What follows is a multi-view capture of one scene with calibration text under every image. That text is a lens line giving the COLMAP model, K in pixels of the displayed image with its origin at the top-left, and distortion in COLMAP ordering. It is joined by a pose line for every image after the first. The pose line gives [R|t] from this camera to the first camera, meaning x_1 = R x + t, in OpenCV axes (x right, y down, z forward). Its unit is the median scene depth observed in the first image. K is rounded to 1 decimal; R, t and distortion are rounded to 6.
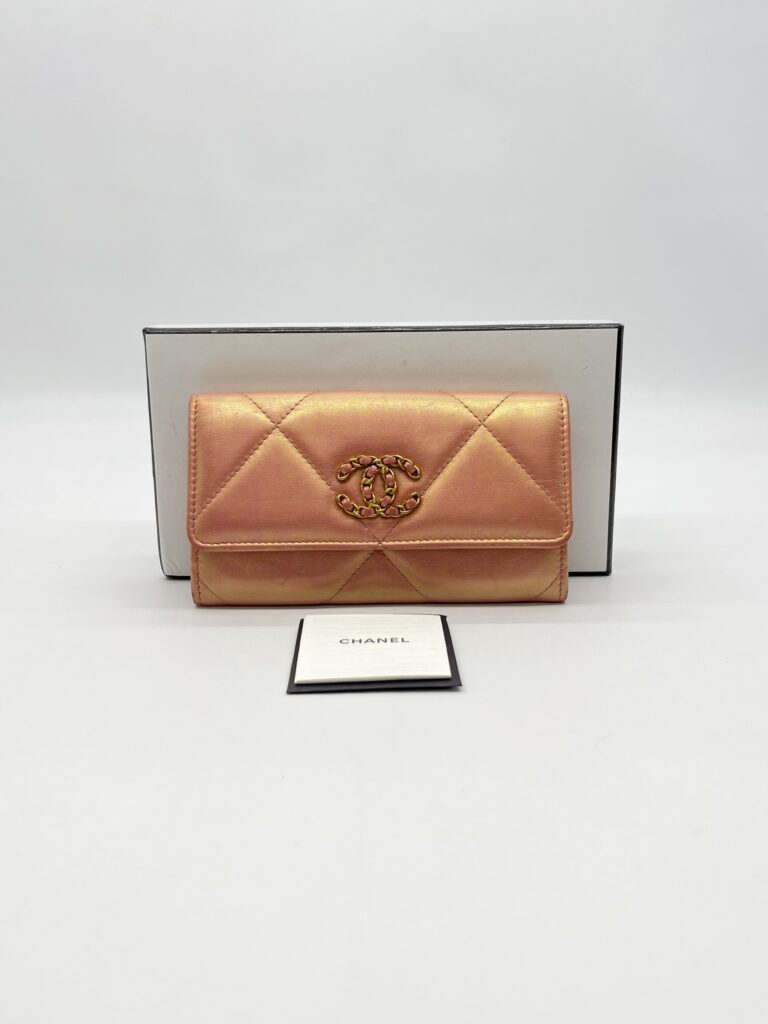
lens RADIAL K [[777.1, 0, 385.0], [0, 777.1, 512.7], [0, 0, 1]] dist [-0.096486, 0.014692]
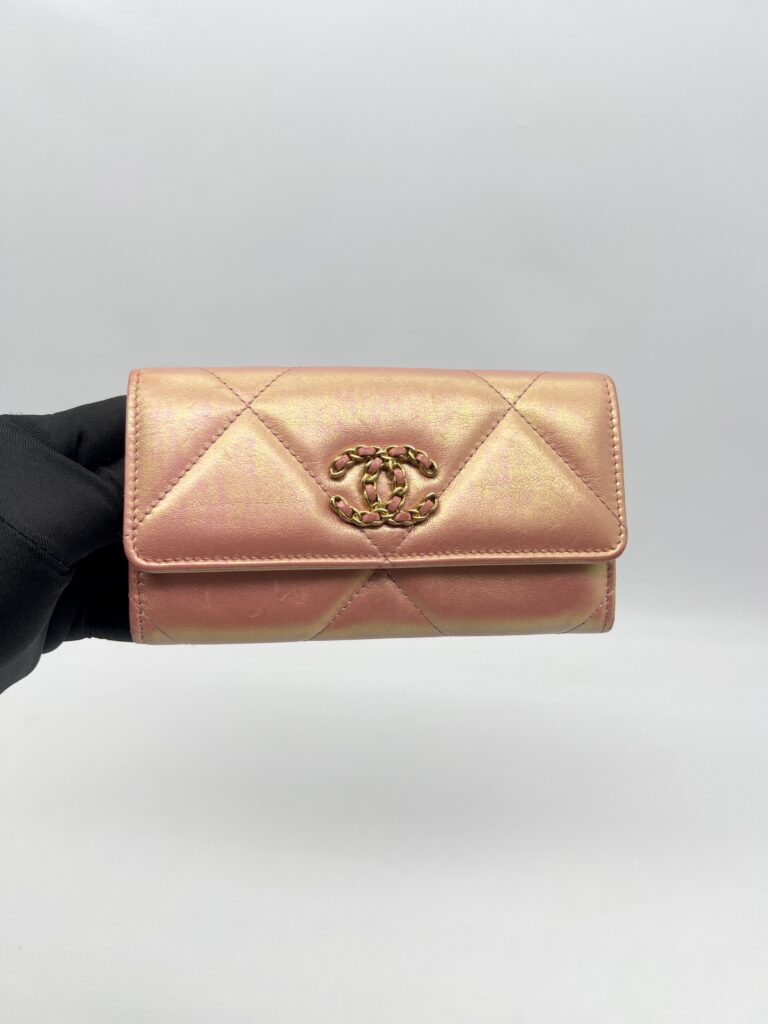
lens RADIAL K [[777.1, 0, 383.2], [0, 777.1, 518.4], [0, 0, 1]] dist [-0.096486, 0.014692]
pose [[0.991343, -0.000853, 0.131292, -0.109475], [0.010164, 0.997477, -0.070265, 0.052491], [-0.130900, 0.070991, 0.988851, 0.247645]]
